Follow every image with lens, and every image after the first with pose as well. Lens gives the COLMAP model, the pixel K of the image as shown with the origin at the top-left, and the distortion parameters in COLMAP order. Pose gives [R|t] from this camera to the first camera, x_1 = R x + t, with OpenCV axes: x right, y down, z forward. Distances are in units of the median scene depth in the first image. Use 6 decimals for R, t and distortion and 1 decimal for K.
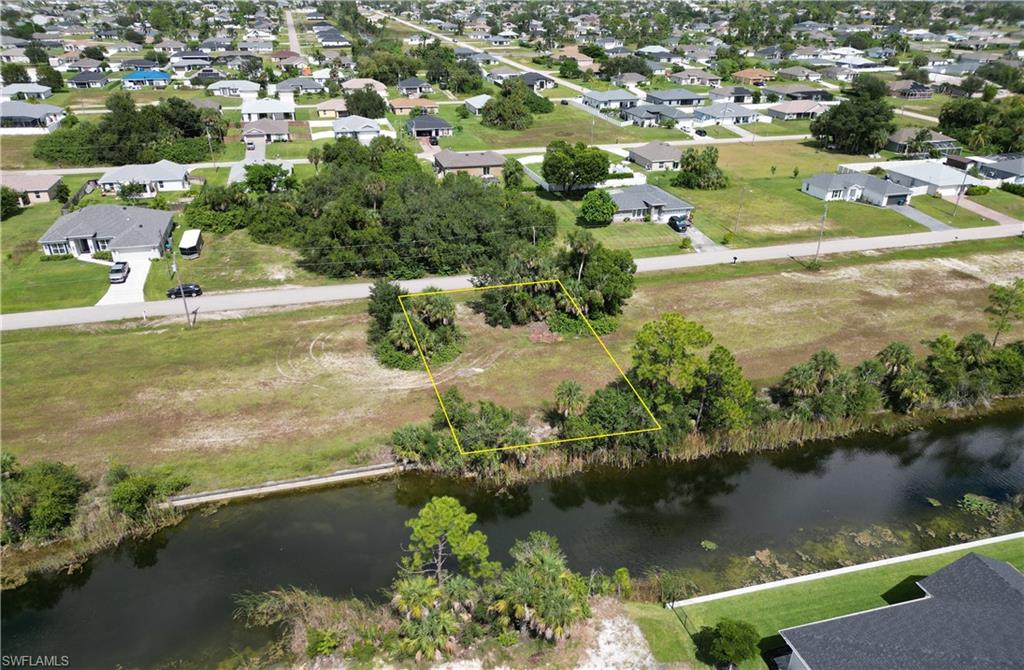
lens RADIAL K [[723.2, 0, 509.4], [0, 723.2, 379.0], [0, 0, 1]] dist [0.059476, -0.054665]
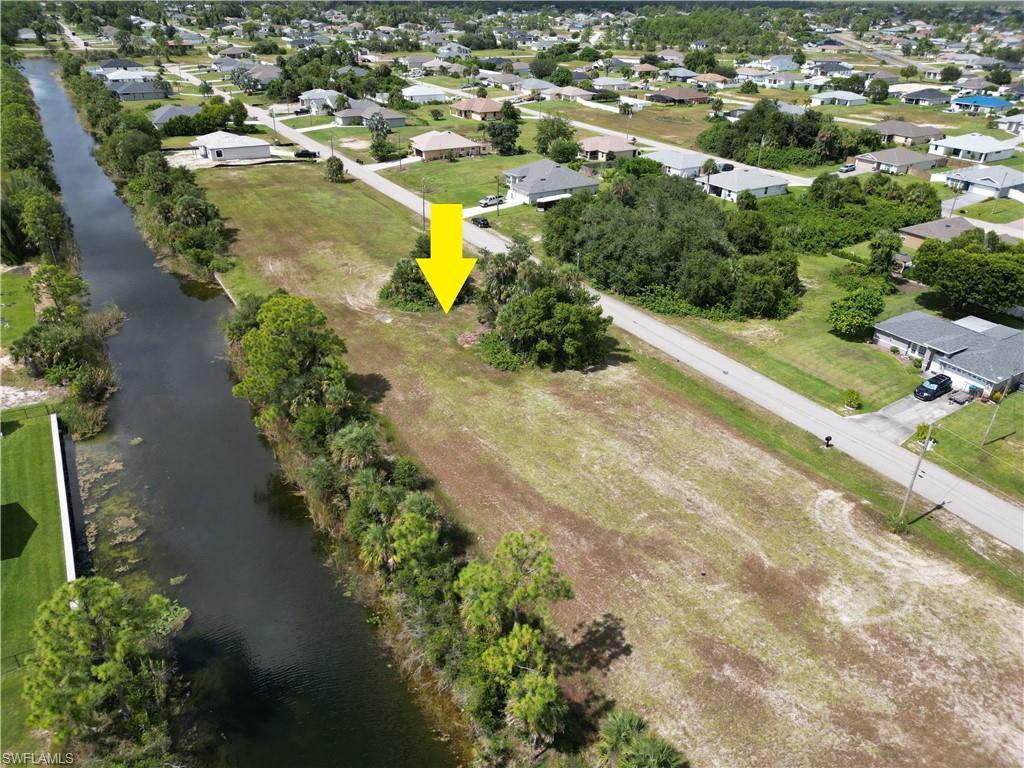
lens RADIAL K [[715.5, 0, 510.7], [0, 715.5, 384.9], [0, 0, 1]] dist [0.075871, -0.076733]
pose [[0.278230, 0.460443, -0.842959, 0.723918], [-0.475945, 0.828385, 0.295390, -0.254211], [0.834305, 0.319016, 0.449627, 0.486456]]
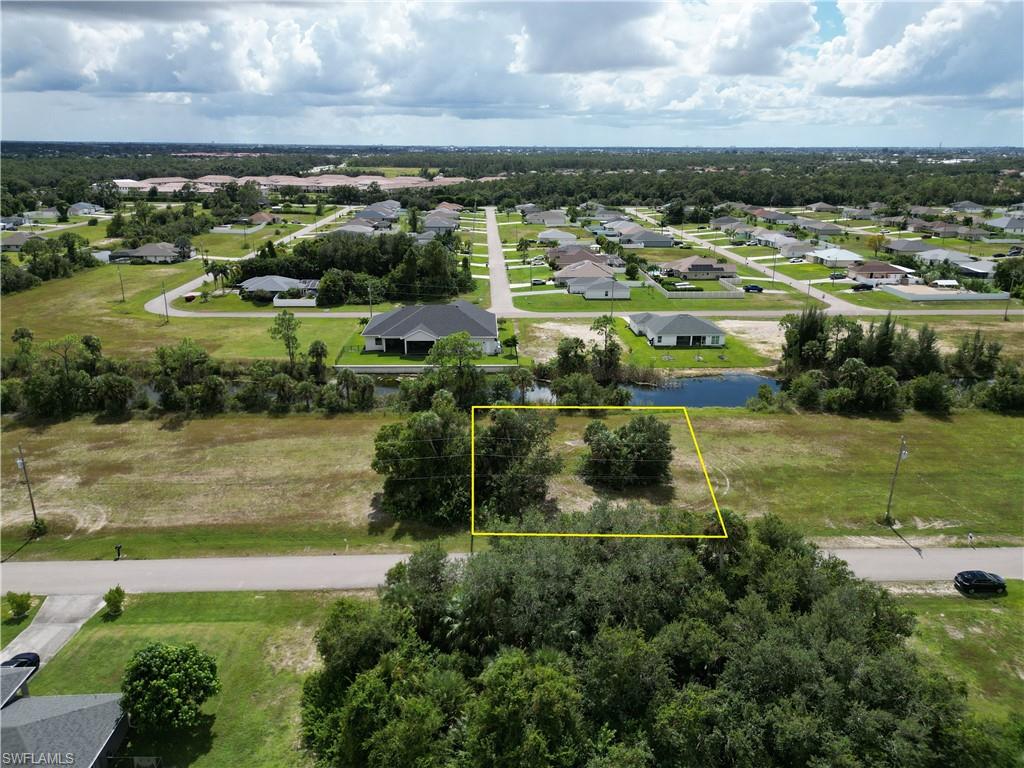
lens RADIAL K [[715.5, 0, 510.7], [0, 715.5, 384.9], [0, 0, 1]] dist [0.075871, -0.076733]
pose [[-0.973873, -0.085098, 0.210546, -0.136064], [0.096735, 0.683359, 0.723646, -0.675720], [-0.205460, 0.725106, -0.657272, 1.232885]]
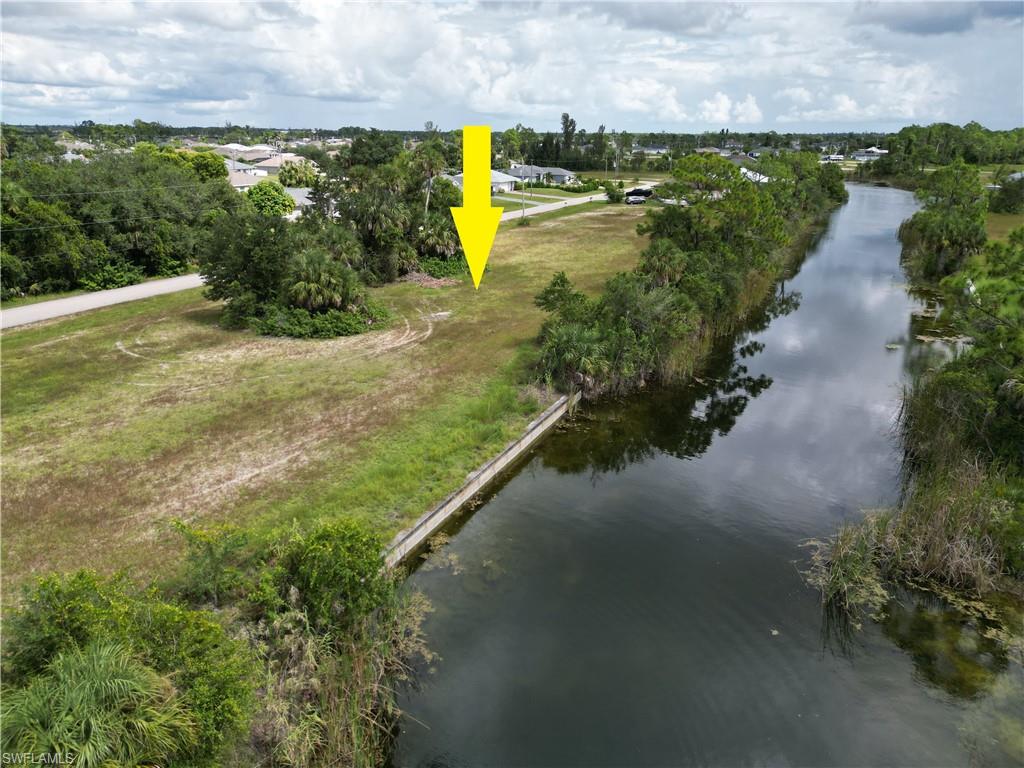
lens RADIAL K [[715.5, 0, 510.7], [0, 715.5, 384.9], [0, 0, 1]] dist [0.075871, -0.076733]
pose [[0.659569, -0.249721, 0.708949, -0.353339], [0.359017, 0.933316, -0.005258, 0.054845], [-0.660360, 0.257993, 0.705241, 0.355774]]
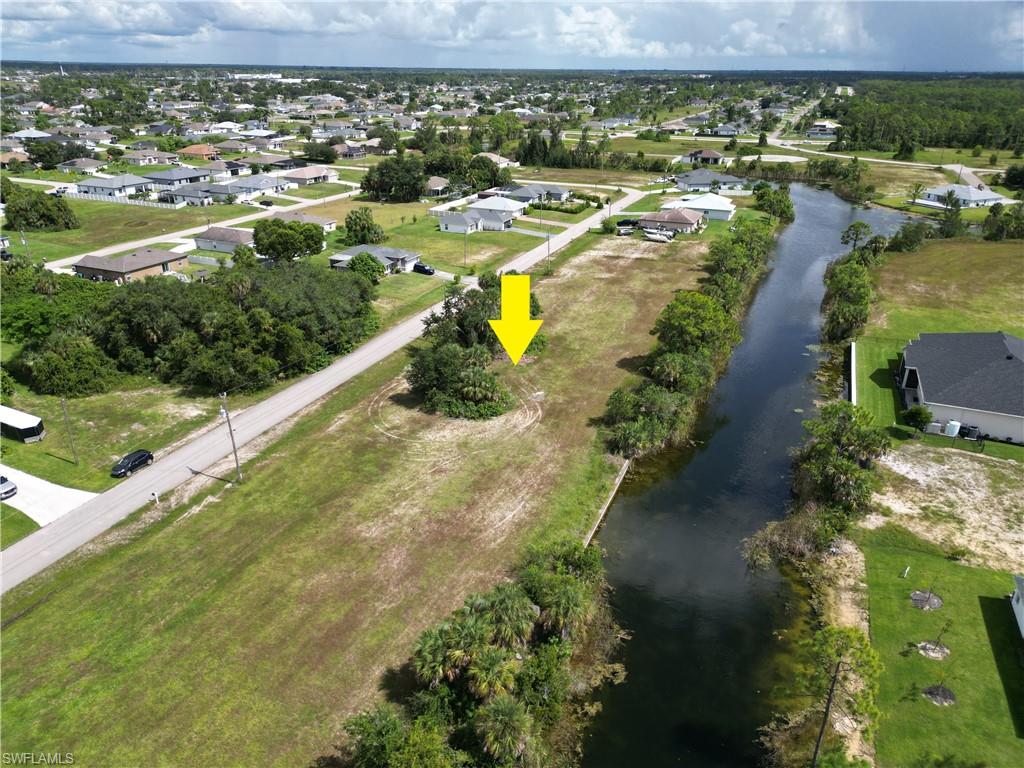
lens RADIAL K [[715.5, 0, 510.7], [0, 715.5, 384.9], [0, 0, 1]] dist [0.075871, -0.076733]
pose [[0.620281, -0.318040, 0.717009, -0.634219], [0.372817, 0.923795, 0.087242, -0.101428], [-0.690116, 0.213199, 0.691583, 0.168275]]
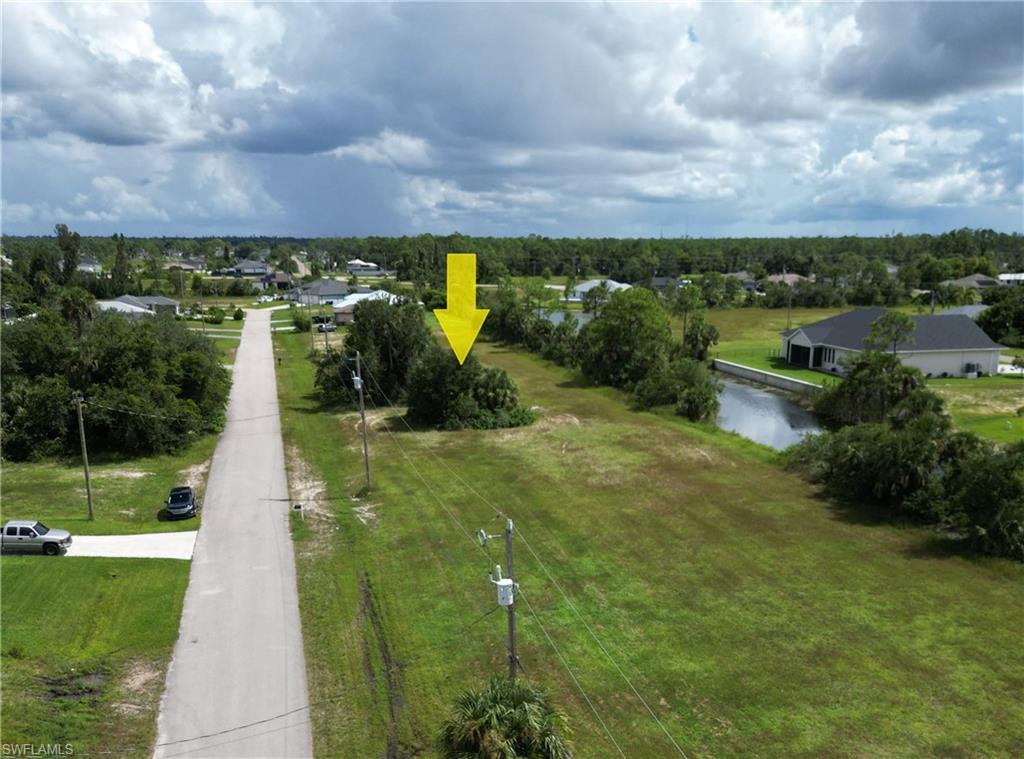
lens RADIAL K [[1049.0, 0, 534.0], [0, 1049.0, 423.2], [0, 0, 1]] dist [0.066460, -0.018404]
pose [[0.018616, -0.180744, 0.983354, -0.983017], [0.480461, 0.864139, 0.149736, -0.140581], [-0.876819, 0.469675, 0.102927, 0.621051]]
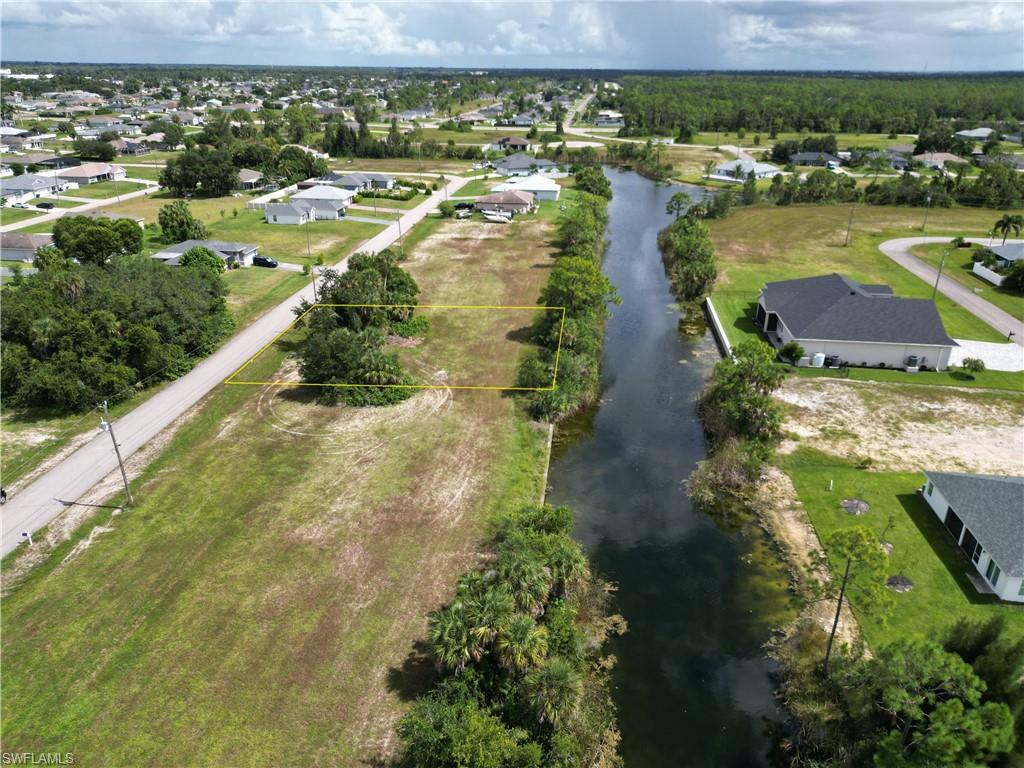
lens RADIAL K [[719.8, 0, 510.5], [0, 719.8, 384.4], [0, 0, 1]] dist [0.065273, -0.066164]
pose [[0.377639, -0.376106, 0.846128, -0.674166], [0.440465, 0.876750, 0.193132, -0.115897], [-0.814481, 0.299756, 0.496757, 0.262497]]
